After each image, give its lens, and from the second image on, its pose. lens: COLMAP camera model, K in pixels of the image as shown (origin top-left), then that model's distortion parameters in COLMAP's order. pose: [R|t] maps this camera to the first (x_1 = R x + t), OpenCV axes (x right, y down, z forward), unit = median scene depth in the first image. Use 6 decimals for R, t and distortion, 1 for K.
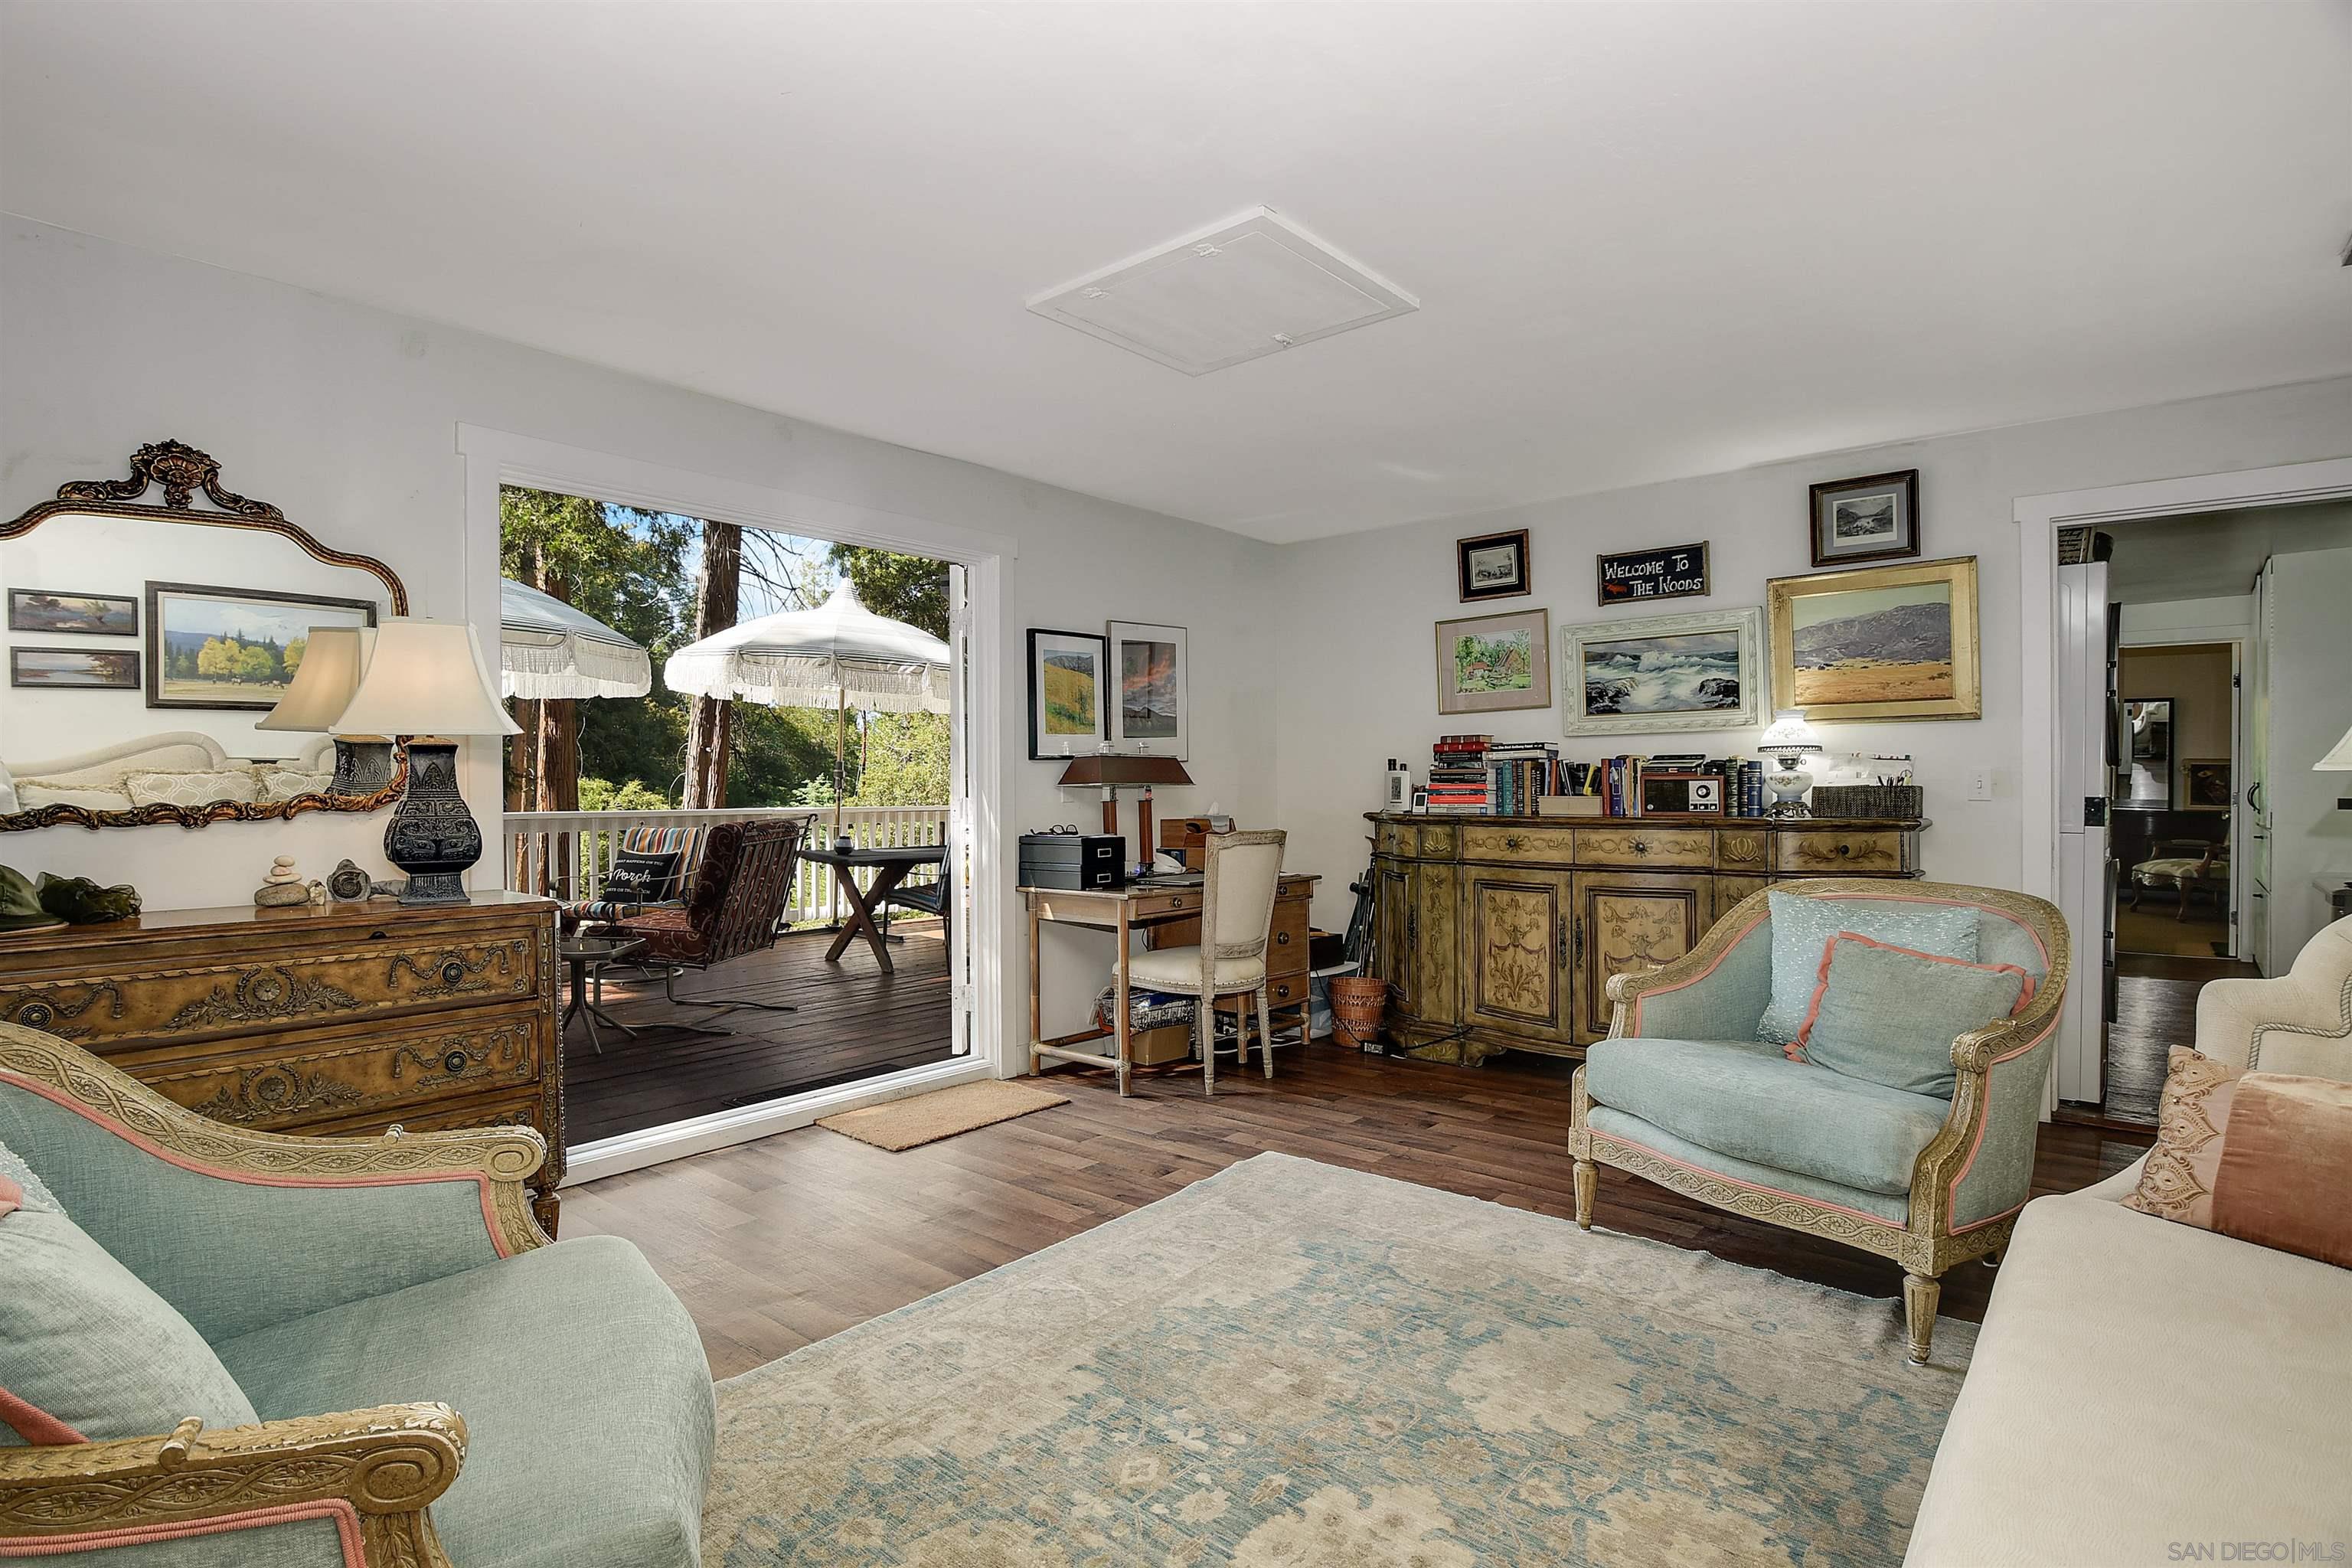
lens RADIAL K [[1134.3, 0, 1158.8], [0, 1134.3, 788.4], [0, 0, 1]] dist [-0.016392, -0.000982]
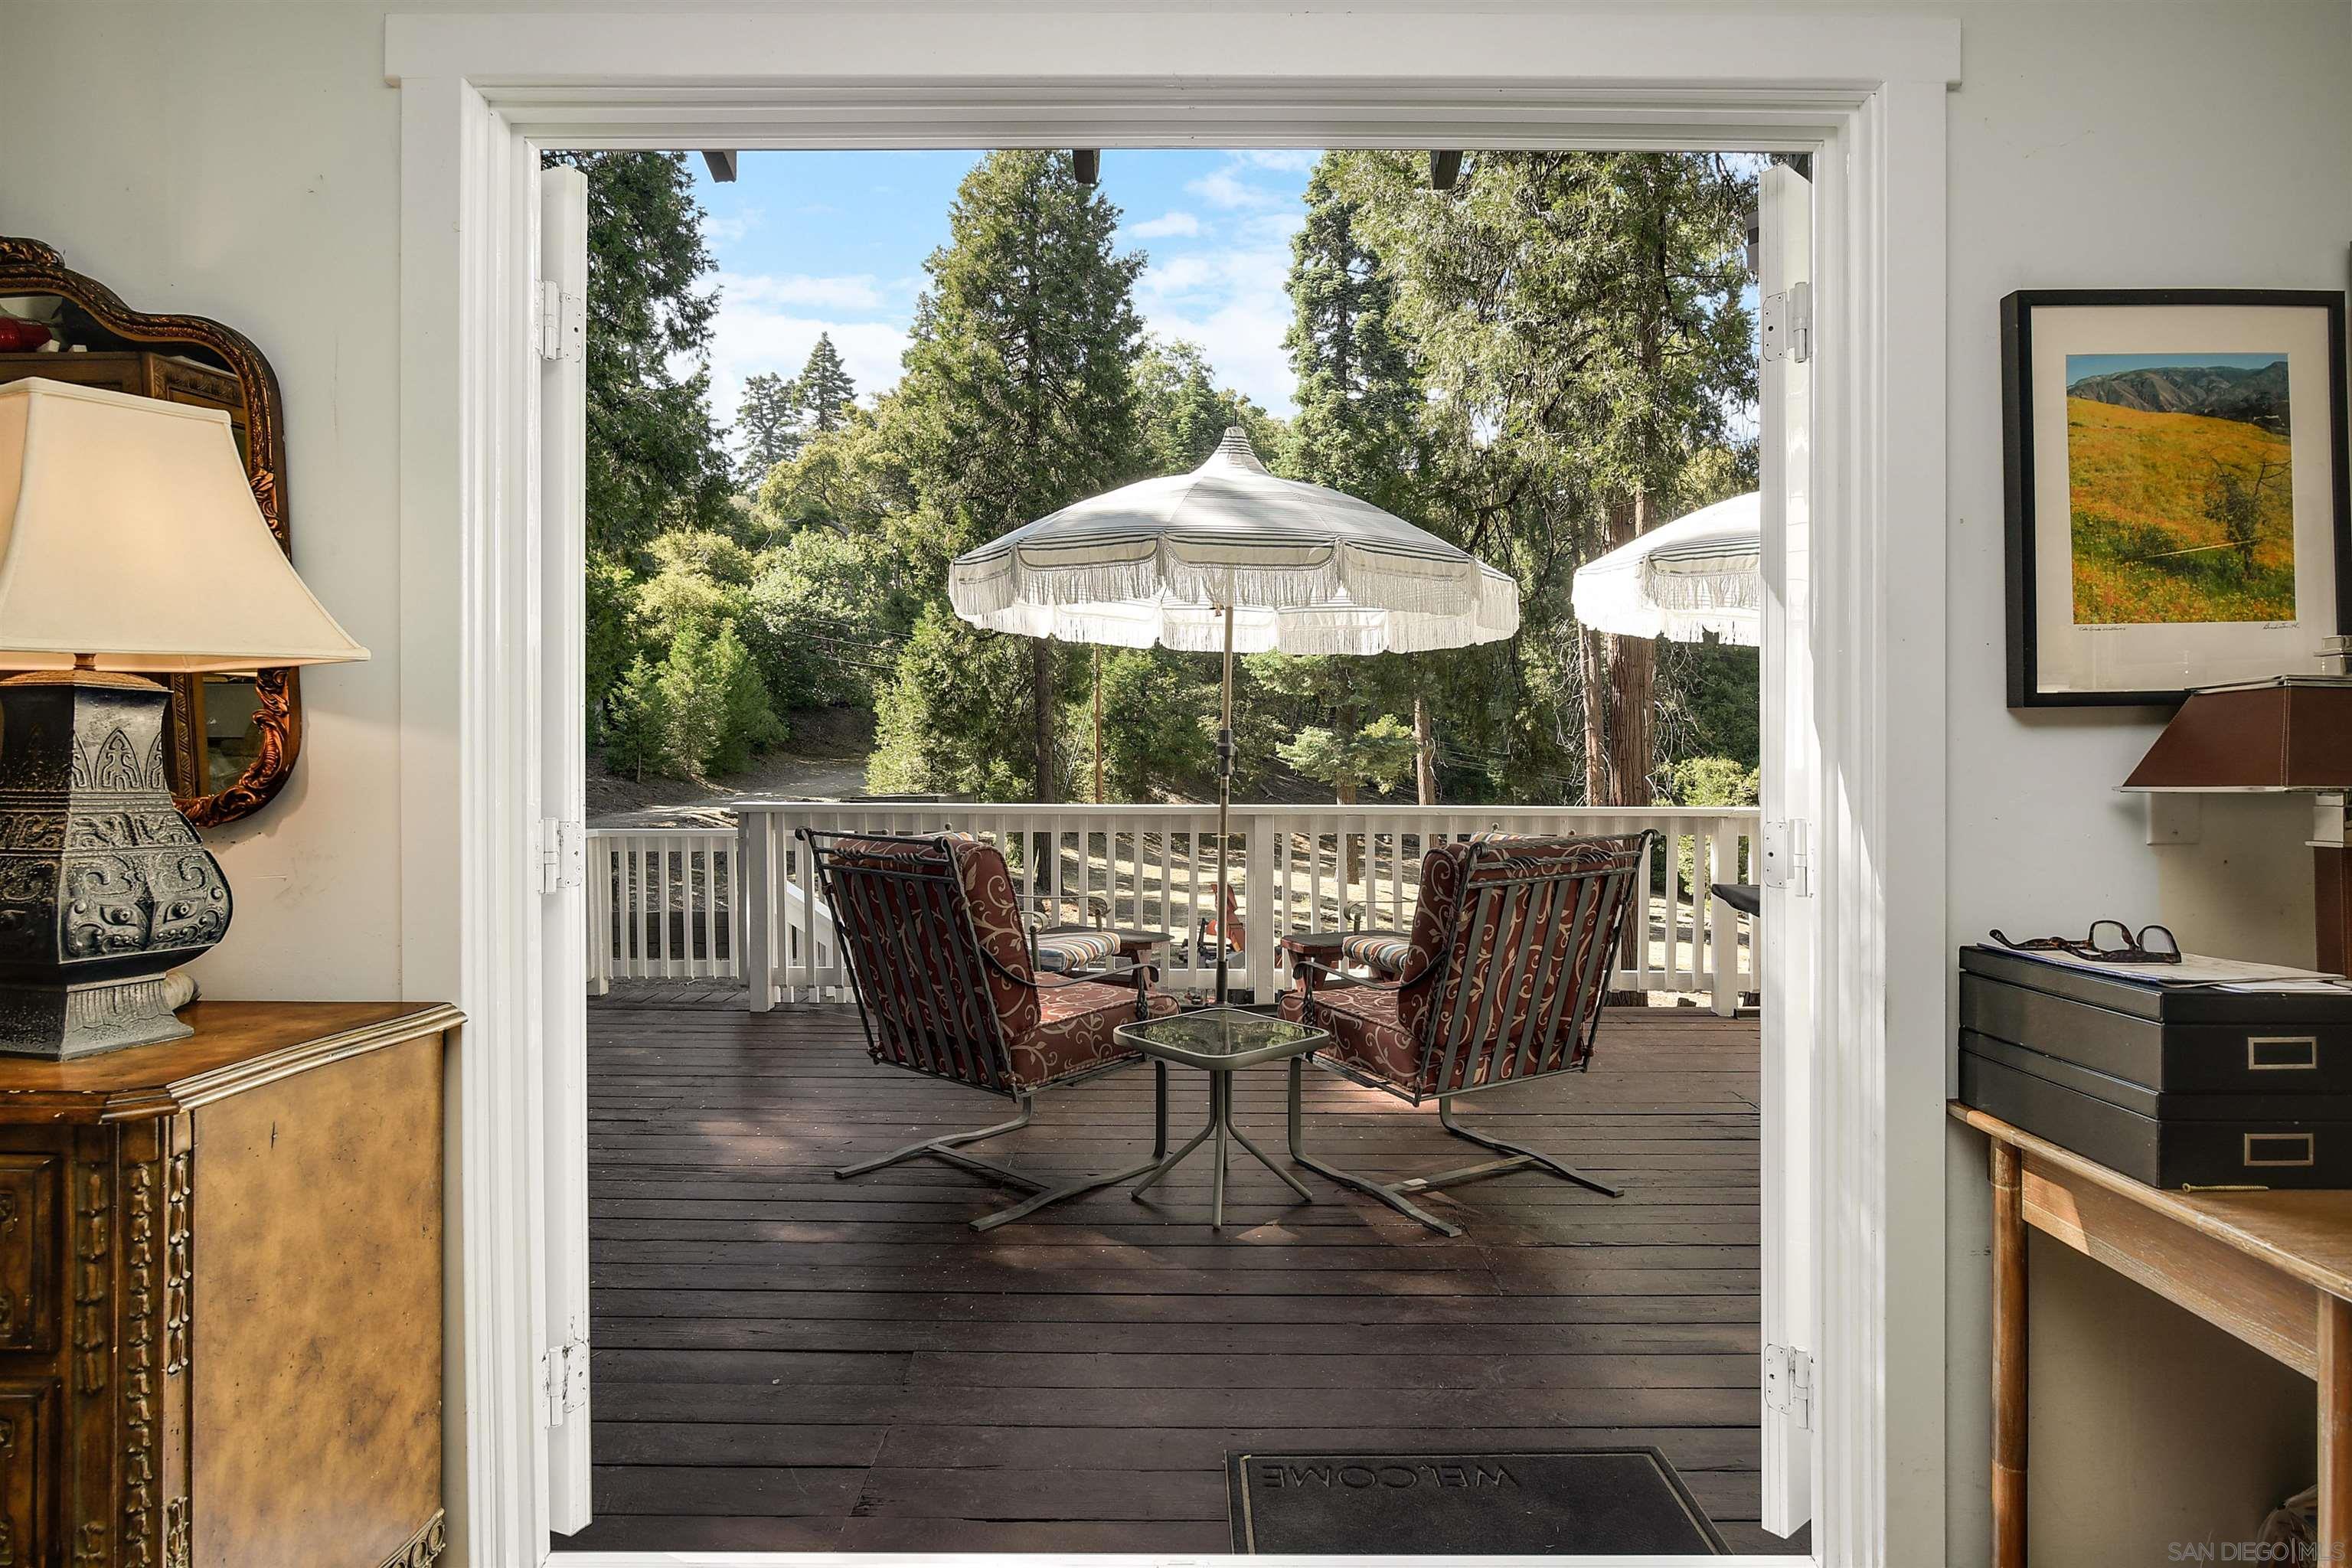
lens RADIAL K [[1294.9, 0, 1188.7], [0, 1294.9, 768.9], [0, 0, 1]] dist [-0.011535, -0.003506]
pose [[0.658471, 0.010056, -0.752539, 0.005724], [-0.010315, 0.999937, 0.004336, -0.007670], [0.752536, 0.004908, 0.658533, 0.579872]]
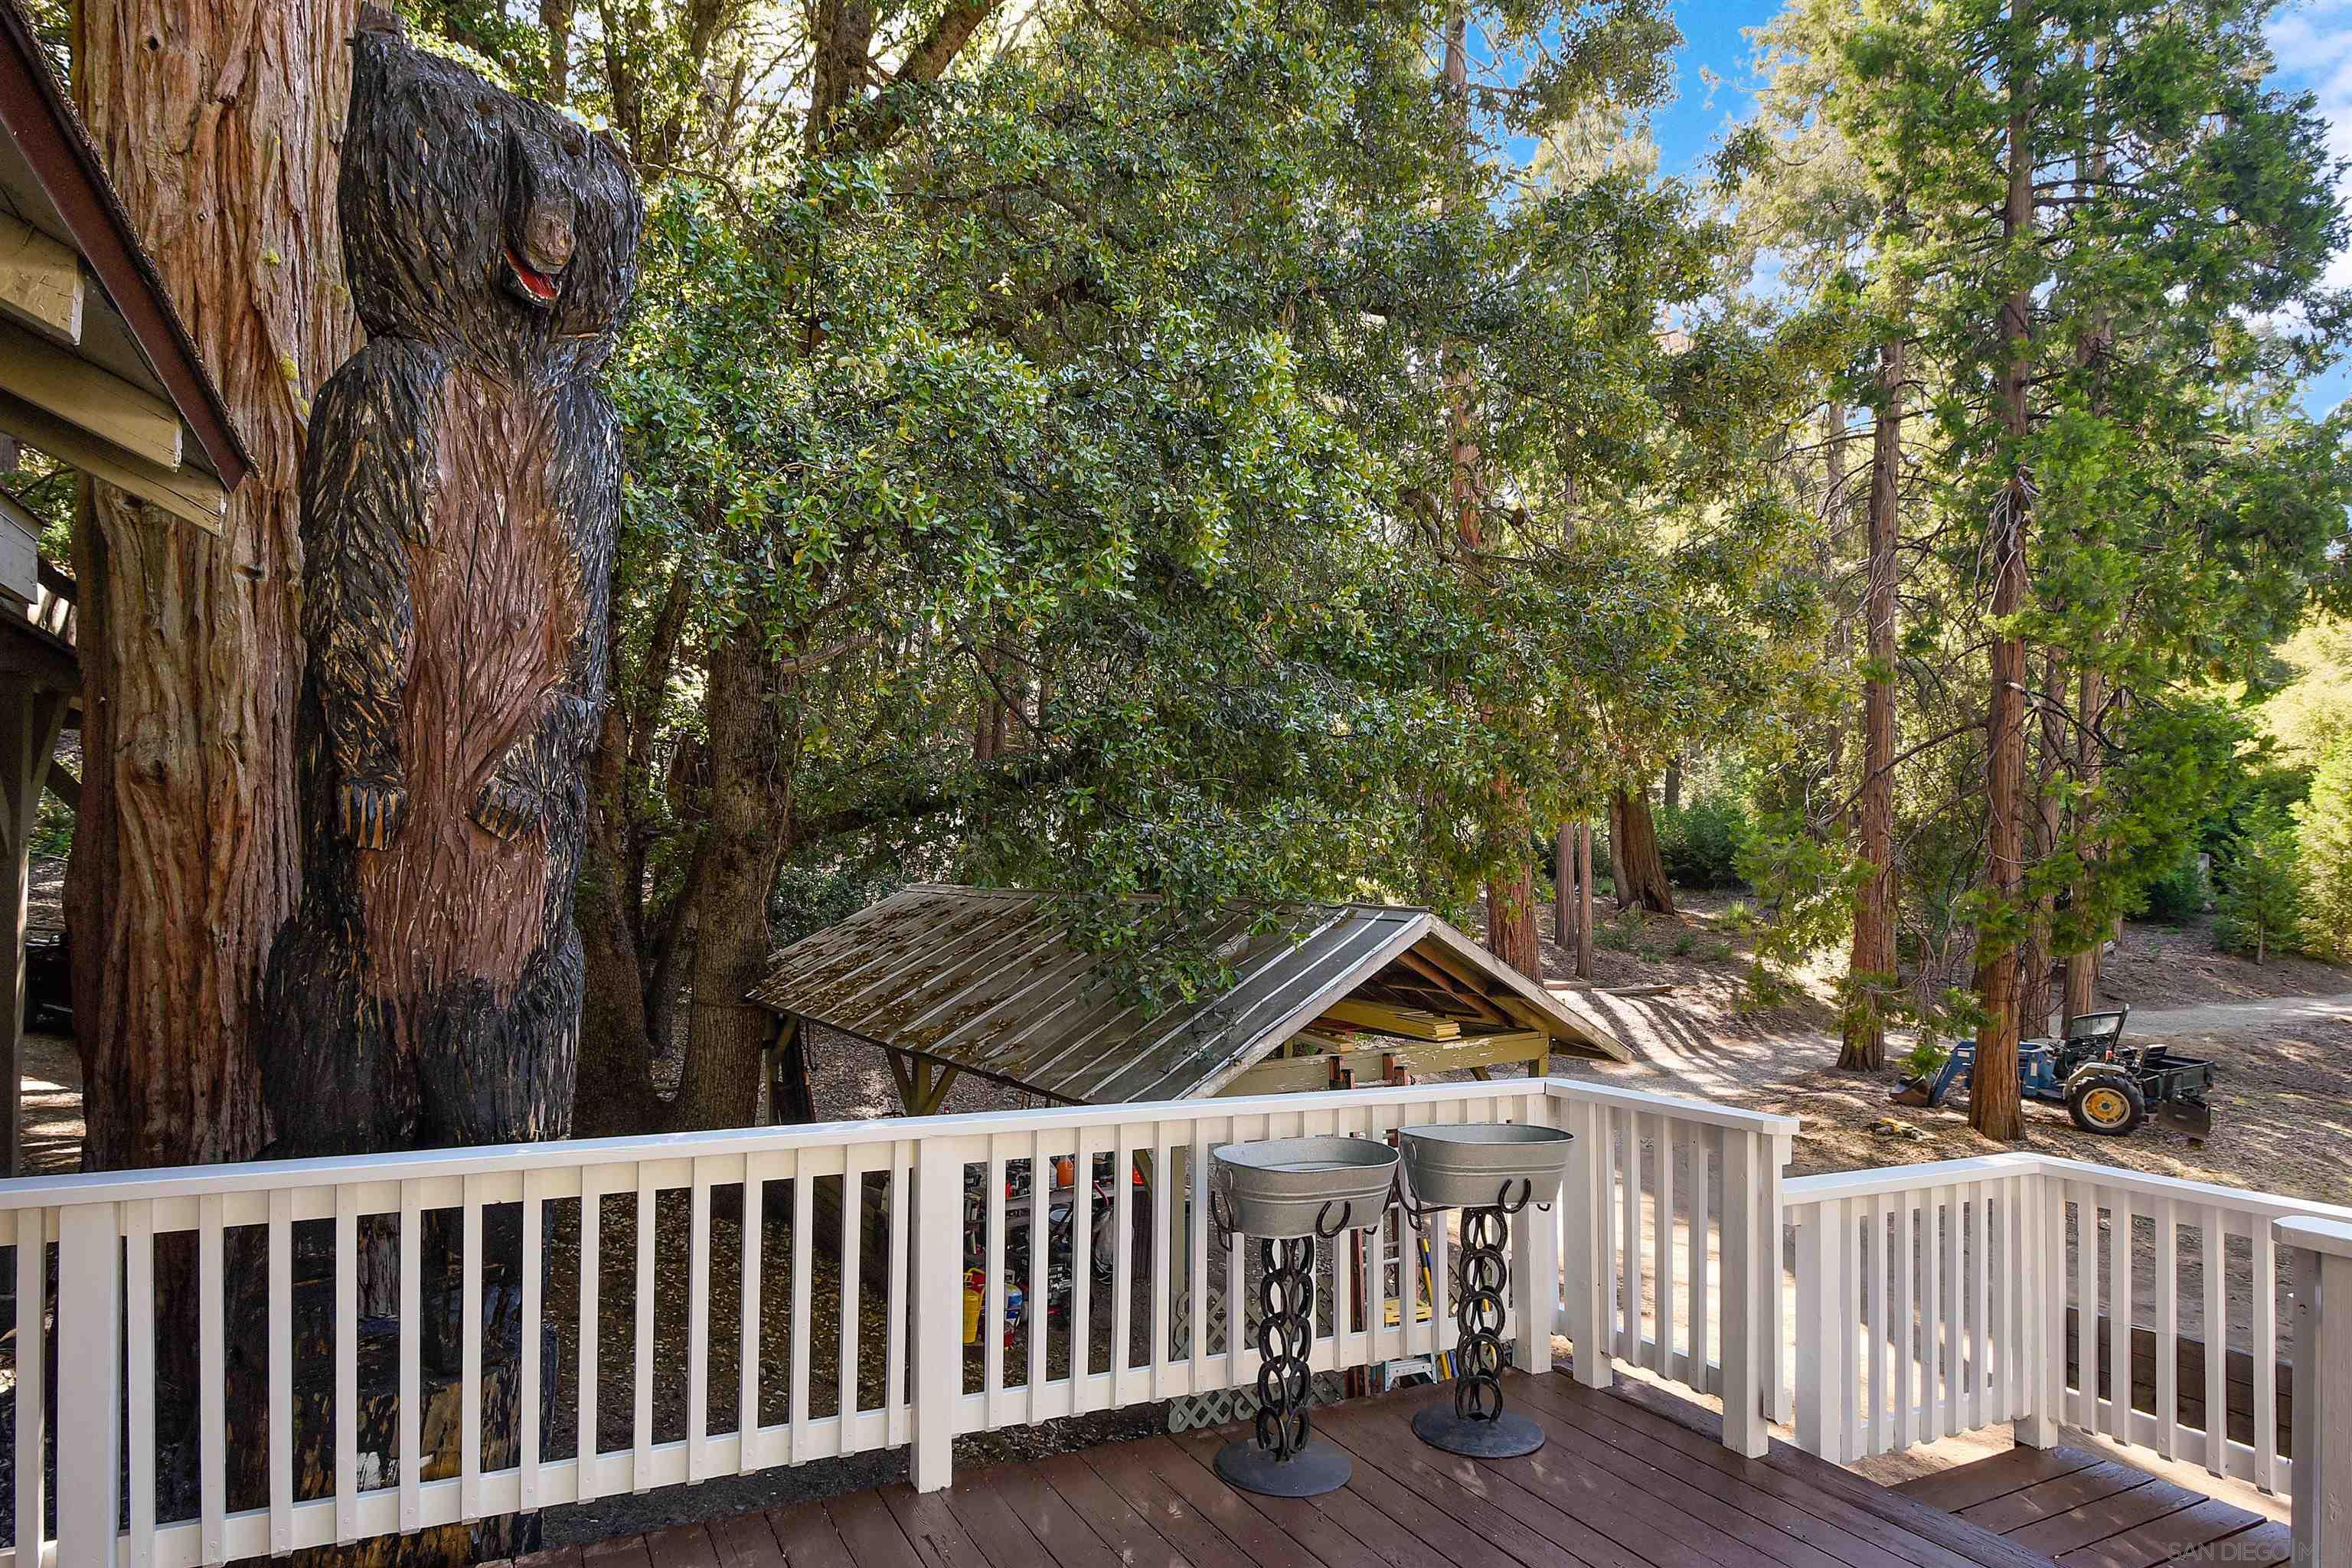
lens RADIAL K [[1458.7, 0, 1121.7], [0, 1458.7, 861.7], [0, 0, 1]] dist [-0.015087, 0.000208]
pose [[-0.344480, -0.030405, -0.938301, -0.527459], [-0.033212, 0.999244, -0.020186, -0.096277], [0.938206, 0.024209, -0.345230, 0.845326]]
